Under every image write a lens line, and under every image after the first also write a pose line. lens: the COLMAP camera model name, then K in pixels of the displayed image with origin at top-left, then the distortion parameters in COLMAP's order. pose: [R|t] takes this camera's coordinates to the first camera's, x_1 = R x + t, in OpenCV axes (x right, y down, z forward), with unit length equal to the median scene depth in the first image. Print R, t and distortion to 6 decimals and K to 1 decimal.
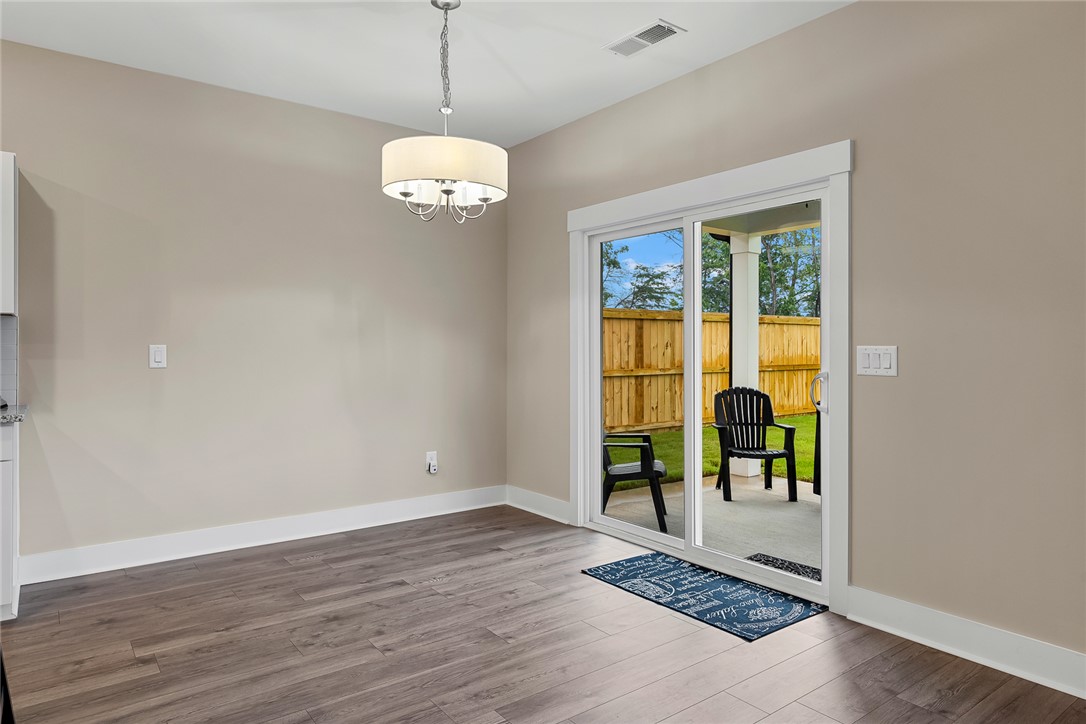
lens RADIAL K [[667.8, 0, 546.6], [0, 667.8, 348.8], [0, 0, 1]] dist [-0.001439, -0.000894]
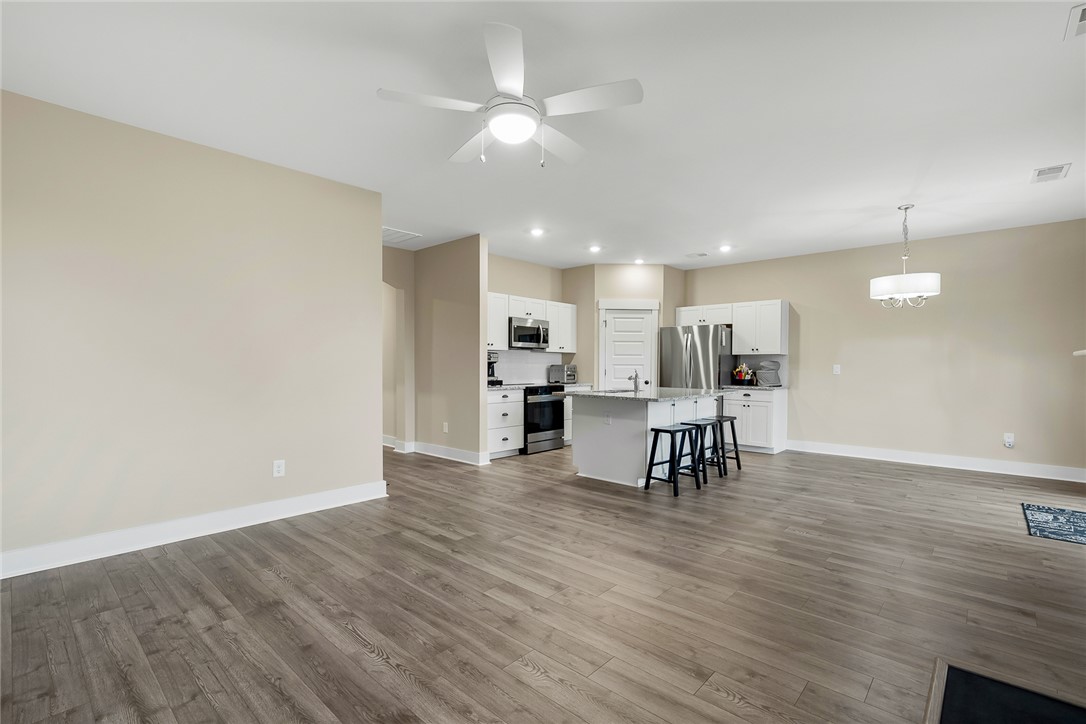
lens RADIAL K [[492.4, 0, 541.0], [0, 492.4, 372.0], [0, 0, 1]] dist [-0.004563, -0.000451]
pose [[0.172596, 0.015451, -0.984871, 0.769320], [-0.003179, 0.999880, 0.015129, -0.002581], [0.984988, 0.000519, 0.172625, -0.275517]]
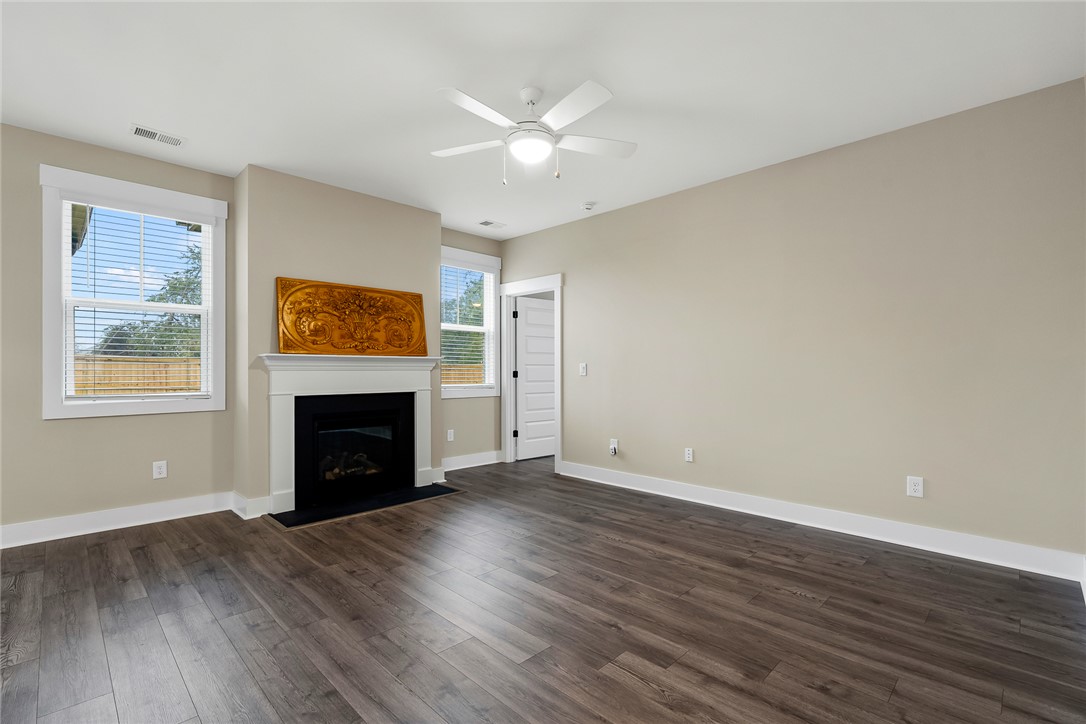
lens RADIAL K [[492.4, 0, 541.0], [0, 492.4, 372.0], [0, 0, 1]] dist [-0.004563, -0.000451]
pose [[-0.132089, -0.007097, 0.991212, -0.367166], [0.000104, 0.999974, 0.007173, 0.009818], [-0.991238, 0.001051, -0.132085, -0.144527]]
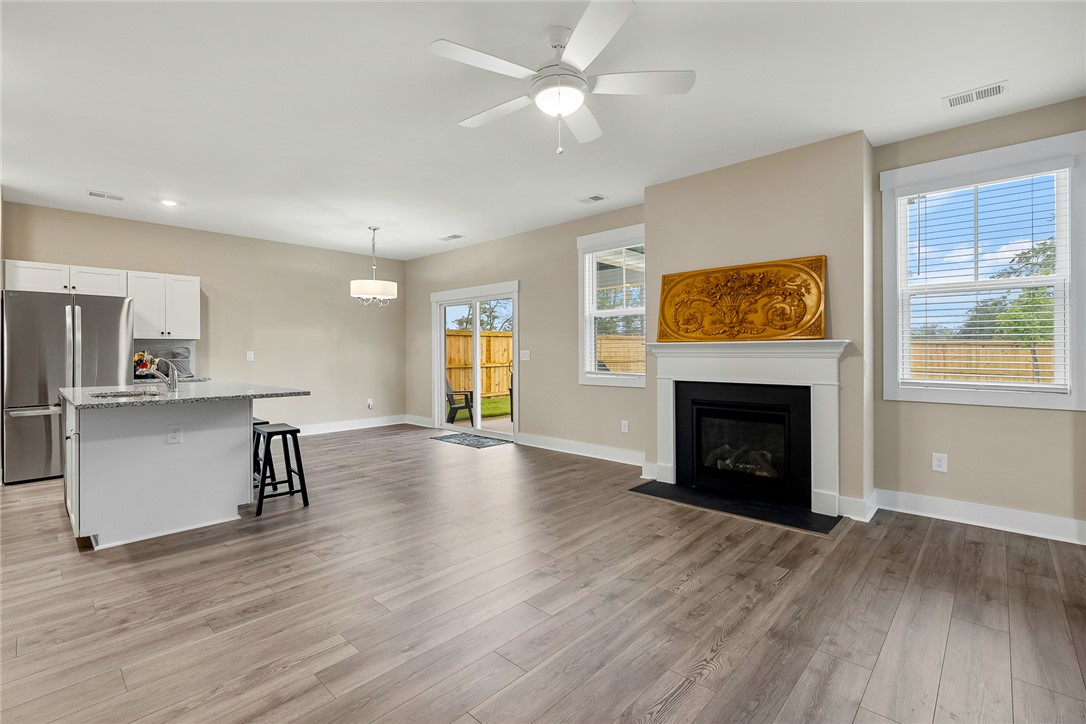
lens RADIAL K [[488.5, 0, 543.1], [0, 488.5, 349.5], [0, 0, 1]] dist [-0.008861, 0.000051]
pose [[0.986369, -0.004753, 0.164479, 0.130418], [0.005855, 0.999964, -0.006216, 0.003129], [-0.164443, 0.007094, 0.986361, -0.705290]]
